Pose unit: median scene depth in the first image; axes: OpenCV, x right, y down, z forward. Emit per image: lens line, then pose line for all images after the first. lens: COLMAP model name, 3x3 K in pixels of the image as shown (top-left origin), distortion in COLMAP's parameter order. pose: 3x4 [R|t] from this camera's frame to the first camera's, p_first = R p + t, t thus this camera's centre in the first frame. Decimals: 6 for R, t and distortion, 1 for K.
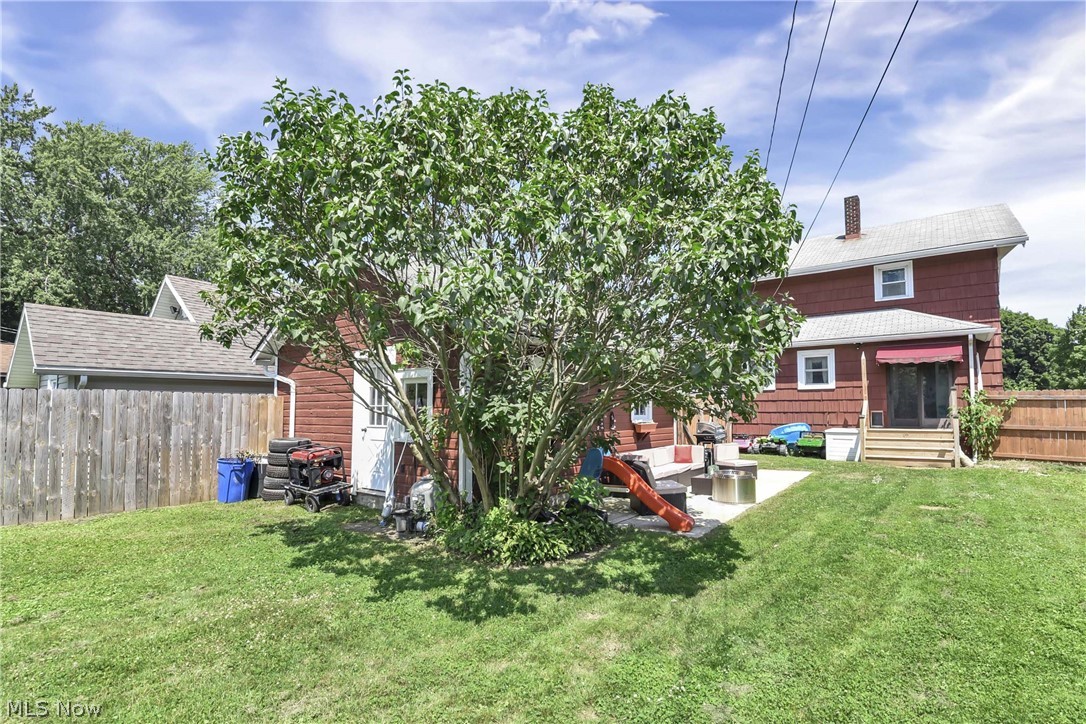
lens RADIAL K [[487.0, 0, 543.0], [0, 487.0, 362.0], [0, 0, 1]] dist [-0.001197, -0.008435]
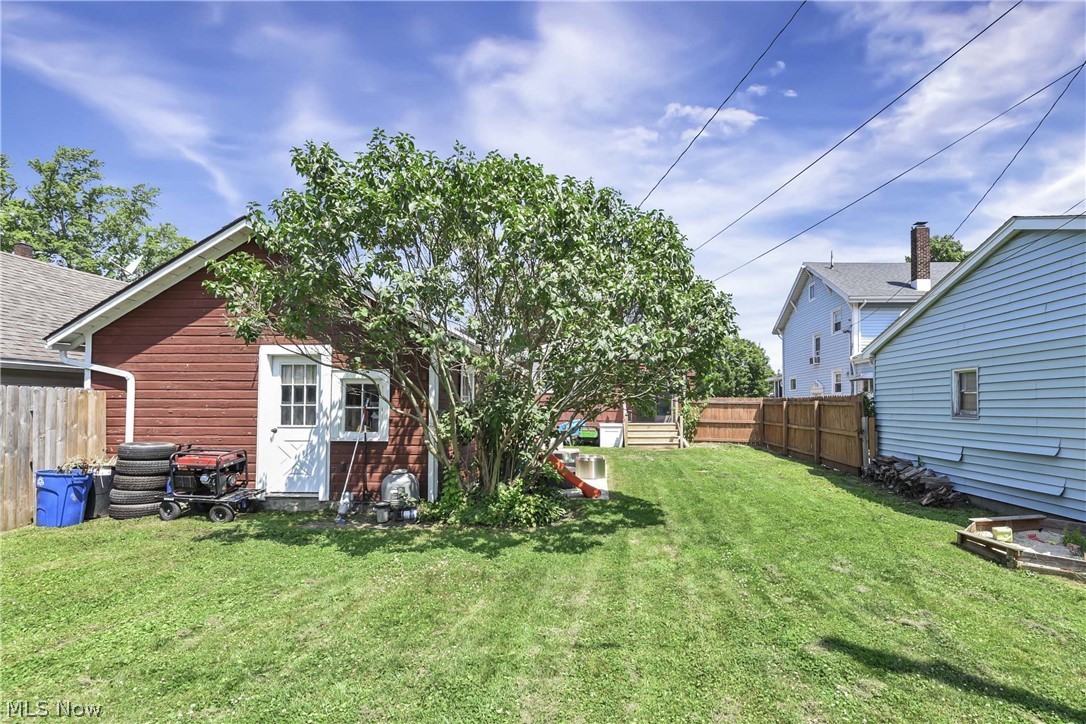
lens RADIAL K [[497.0, 0, 547.4], [0, 497.0, 364.5], [0, 0, 1]] dist [-0.001762, -0.012031]
pose [[0.842802, 0.049593, 0.535934, -0.304507], [-0.055424, 0.998449, -0.005232, -0.008362], [-0.535362, -0.025294, 0.844244, -0.060301]]
